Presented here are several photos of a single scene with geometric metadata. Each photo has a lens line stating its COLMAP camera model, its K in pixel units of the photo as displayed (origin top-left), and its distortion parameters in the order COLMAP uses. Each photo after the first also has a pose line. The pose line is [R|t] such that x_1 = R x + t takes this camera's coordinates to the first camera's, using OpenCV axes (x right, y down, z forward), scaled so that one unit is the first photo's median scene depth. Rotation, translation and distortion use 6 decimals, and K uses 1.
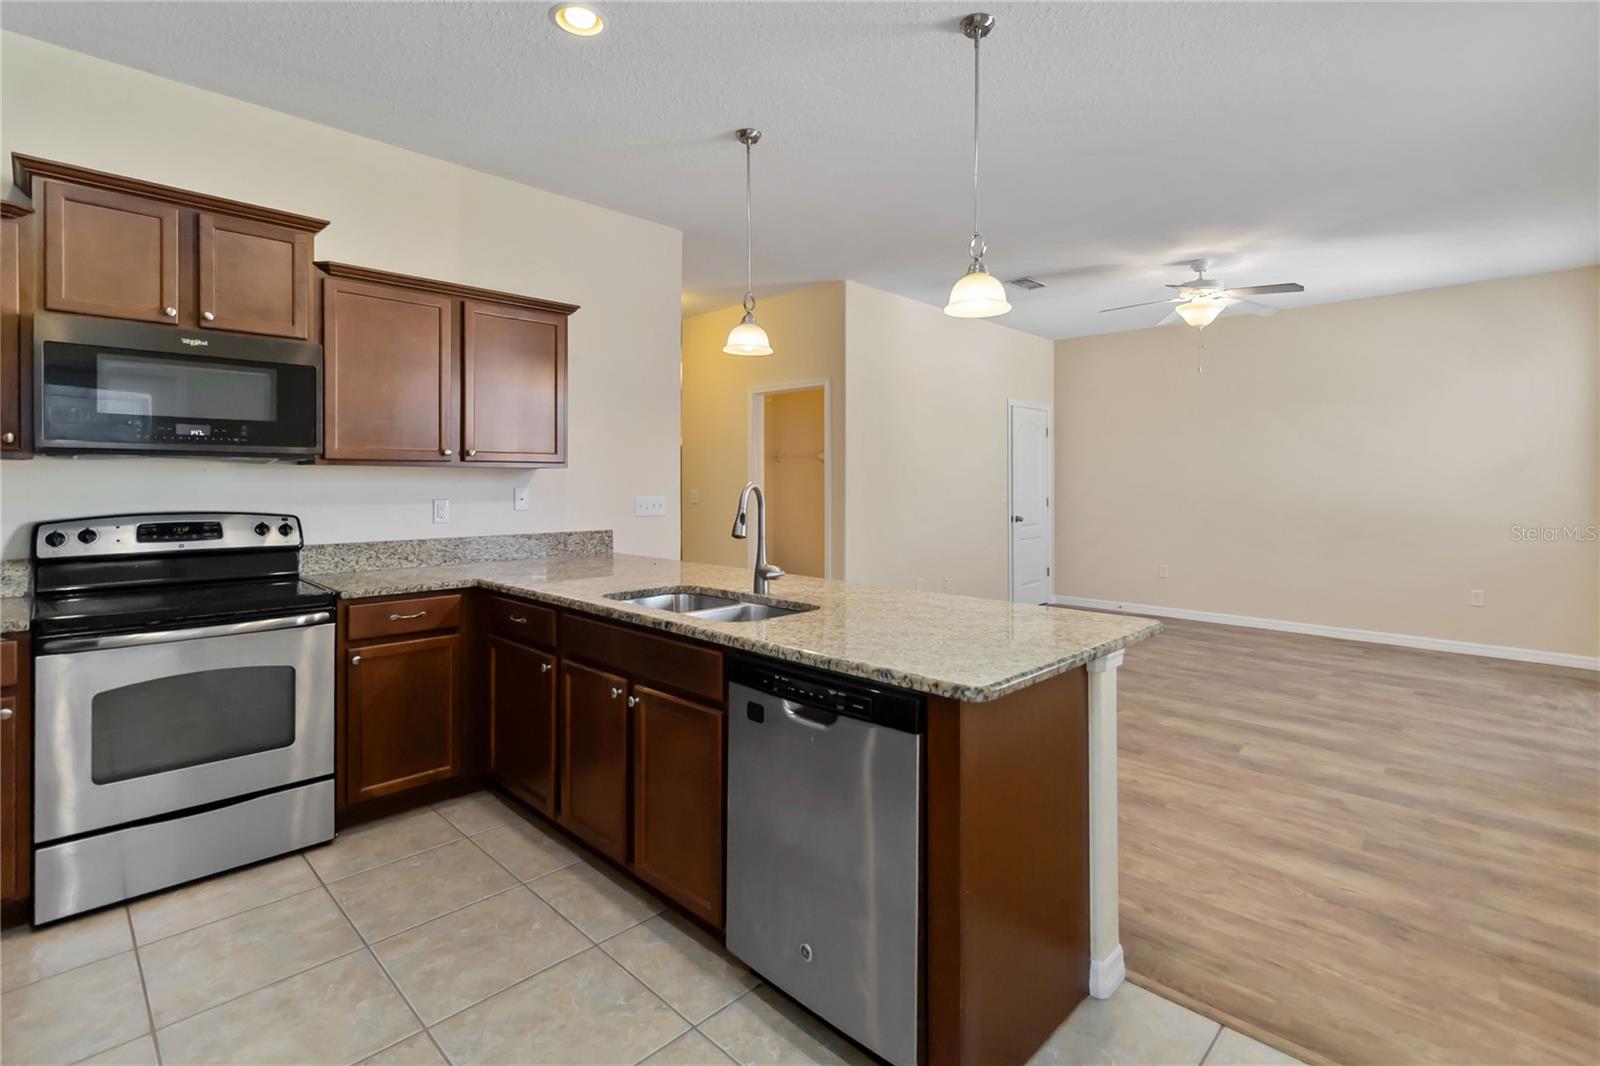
lens RADIAL K [[751.5, 0, 815.5], [0, 751.5, 486.7], [0, 0, 1]] dist [0.008655, -0.002483]
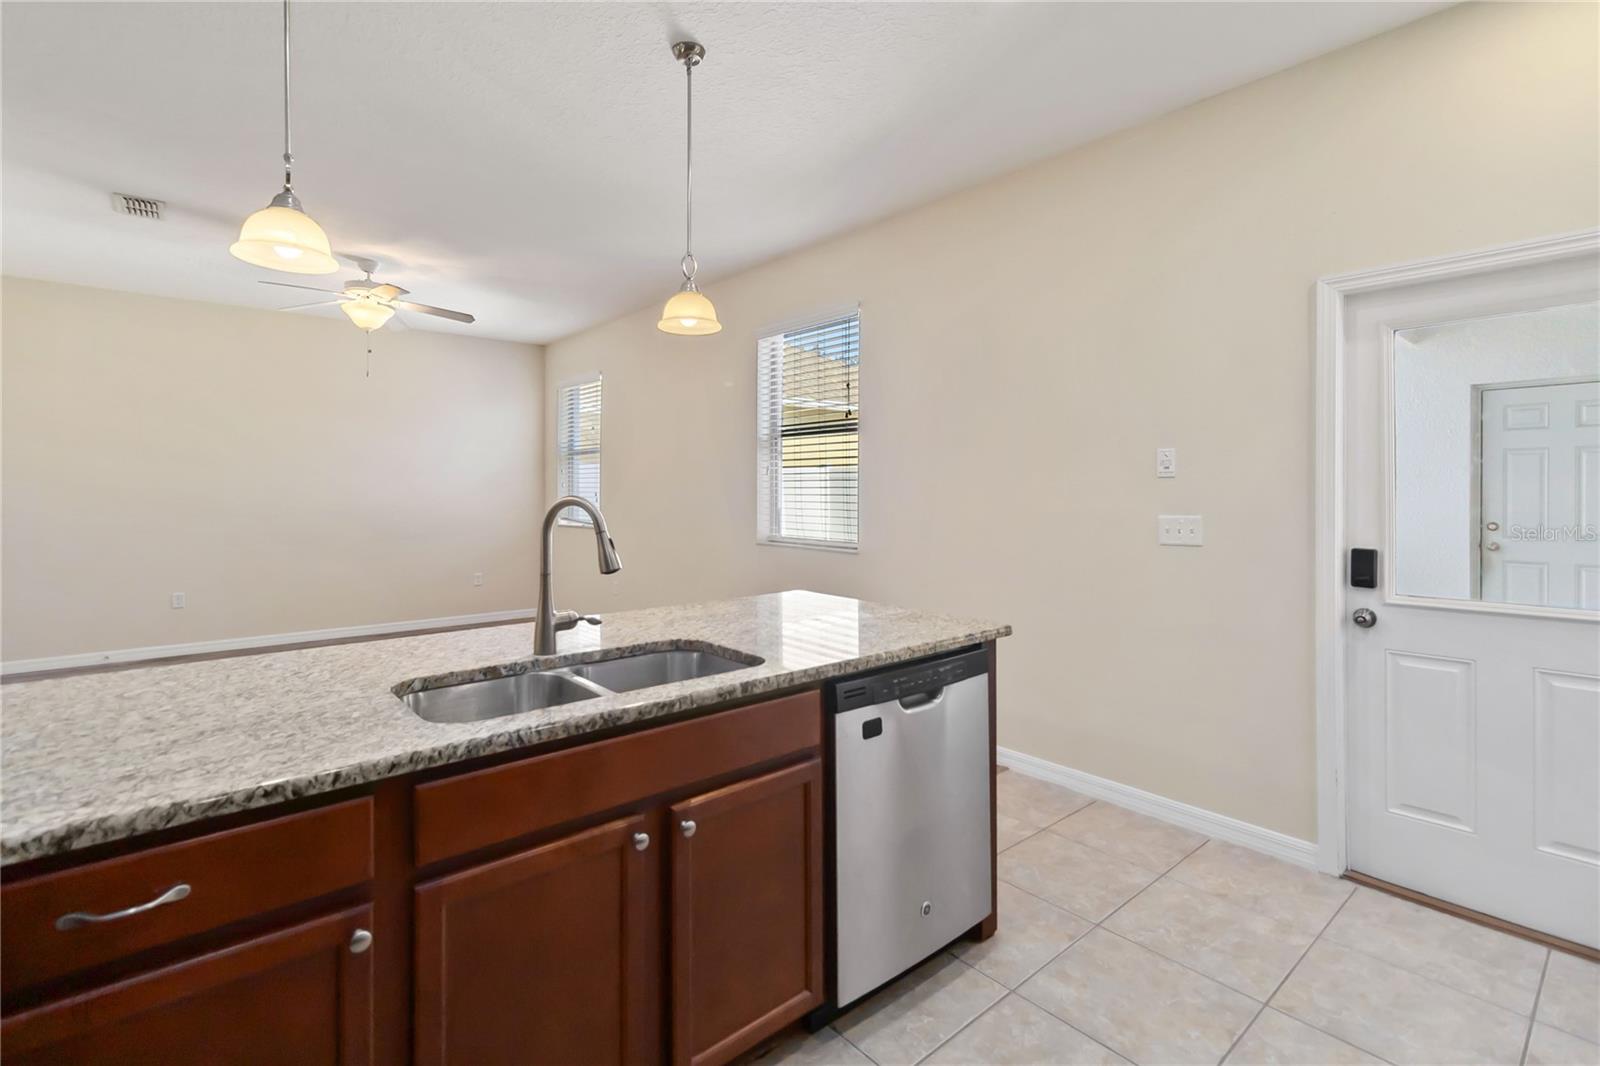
lens RADIAL K [[751.5, 0, 796.1], [0, 751.5, 489.3], [0, 0, 1]] dist [0.008655, -0.002483]
pose [[0.086412, -0.002850, 0.996255, -0.608937], [0.008982, 0.999957, 0.002082, -0.009799], [-0.996219, 0.008769, 0.086434, 0.573566]]
